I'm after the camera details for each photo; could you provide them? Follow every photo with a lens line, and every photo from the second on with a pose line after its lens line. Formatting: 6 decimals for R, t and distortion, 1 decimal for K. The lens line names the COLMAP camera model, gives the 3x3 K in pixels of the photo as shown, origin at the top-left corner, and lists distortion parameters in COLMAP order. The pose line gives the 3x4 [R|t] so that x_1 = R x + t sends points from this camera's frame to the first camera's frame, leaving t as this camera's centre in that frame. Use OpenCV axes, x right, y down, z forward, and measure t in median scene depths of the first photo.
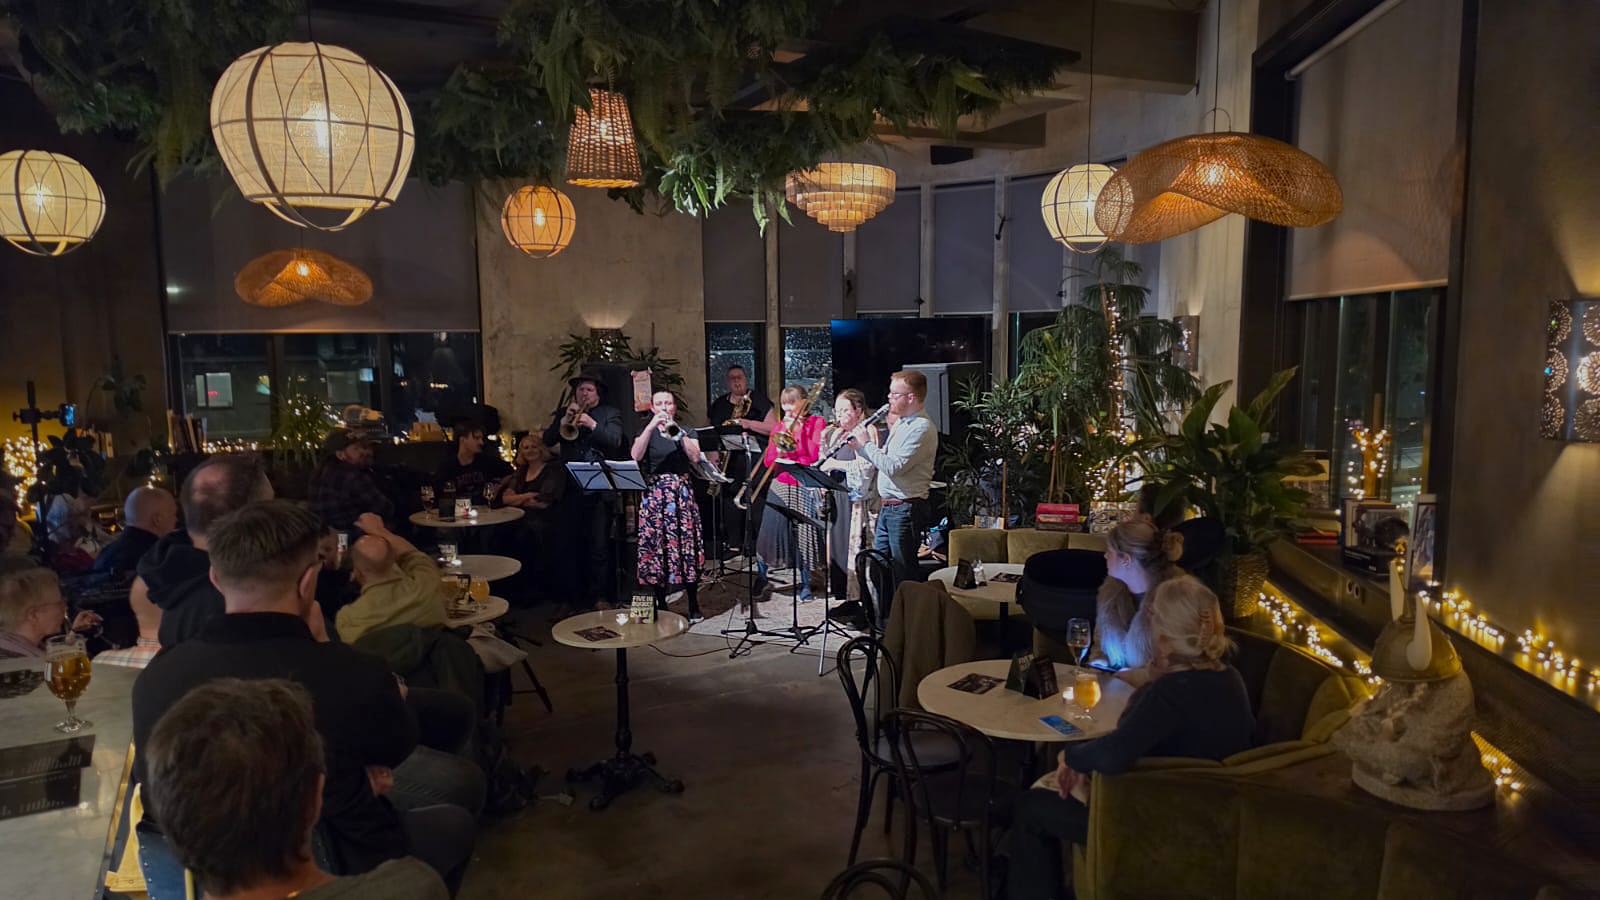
lens RADIAL K [[1134.4, 0, 807.5], [0, 1134.4, 445.8], [0, 0, 1]] dist [-0.003245, 0.005316]
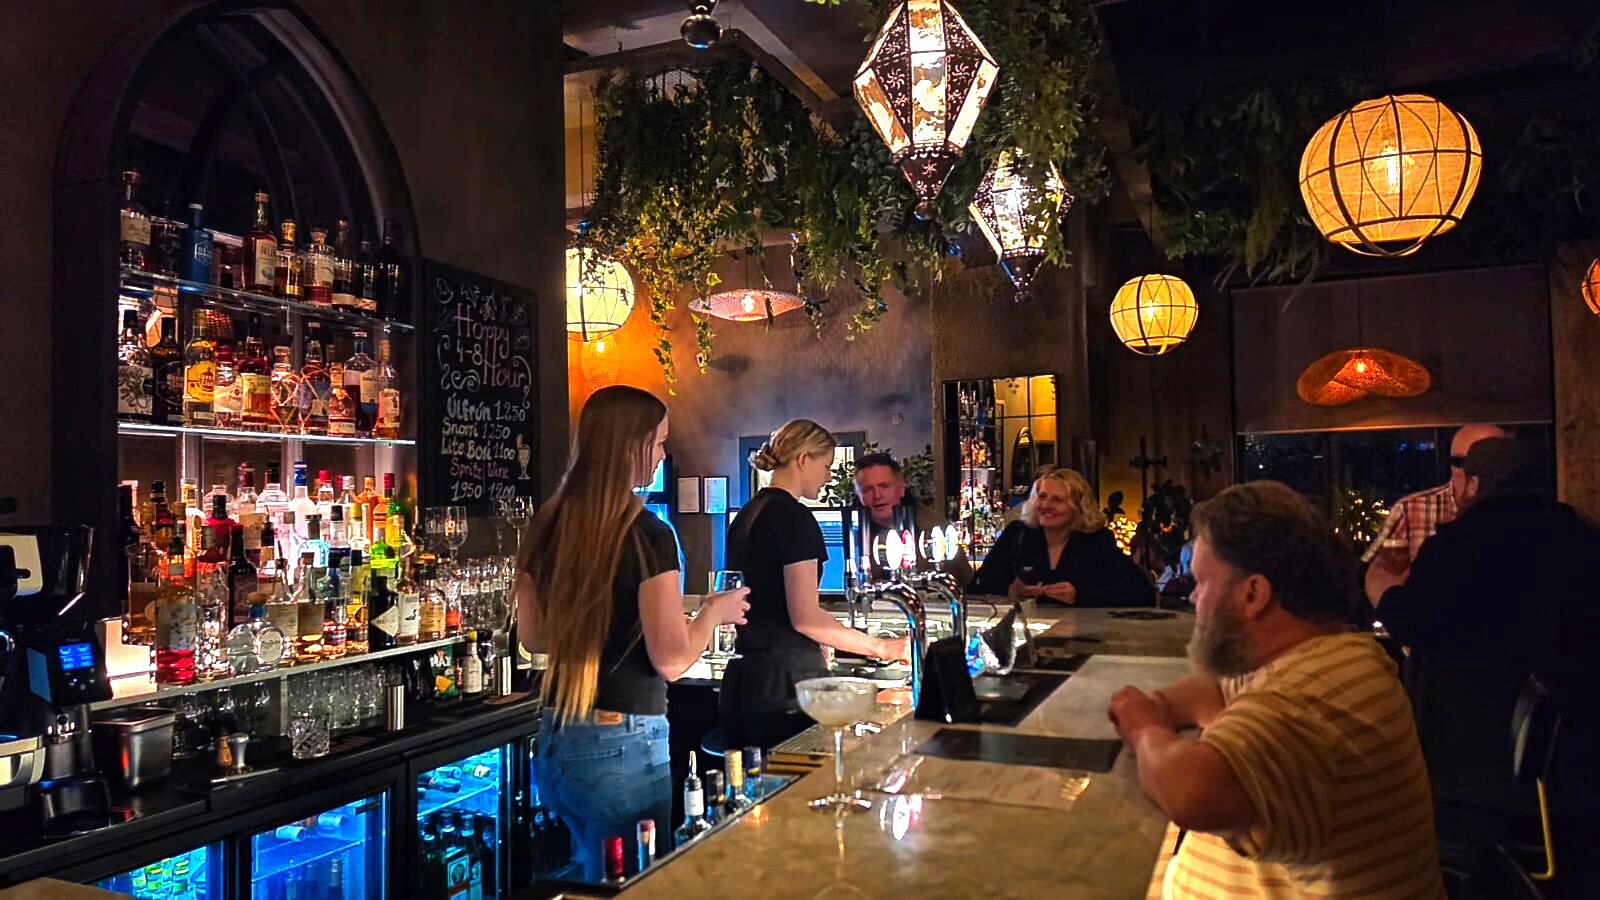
lens RADIAL K [[1134.4, 0, 805.6], [0, 1134.4, 460.8], [0, 0, 1]] dist [-0.003245, 0.005316]
pose [[0.648428, -0.011480, -0.761190, 0.028961], [-0.078204, 0.993592, -0.081604, 0.080365], [0.757249, 0.112443, 0.643375, -0.080055]]
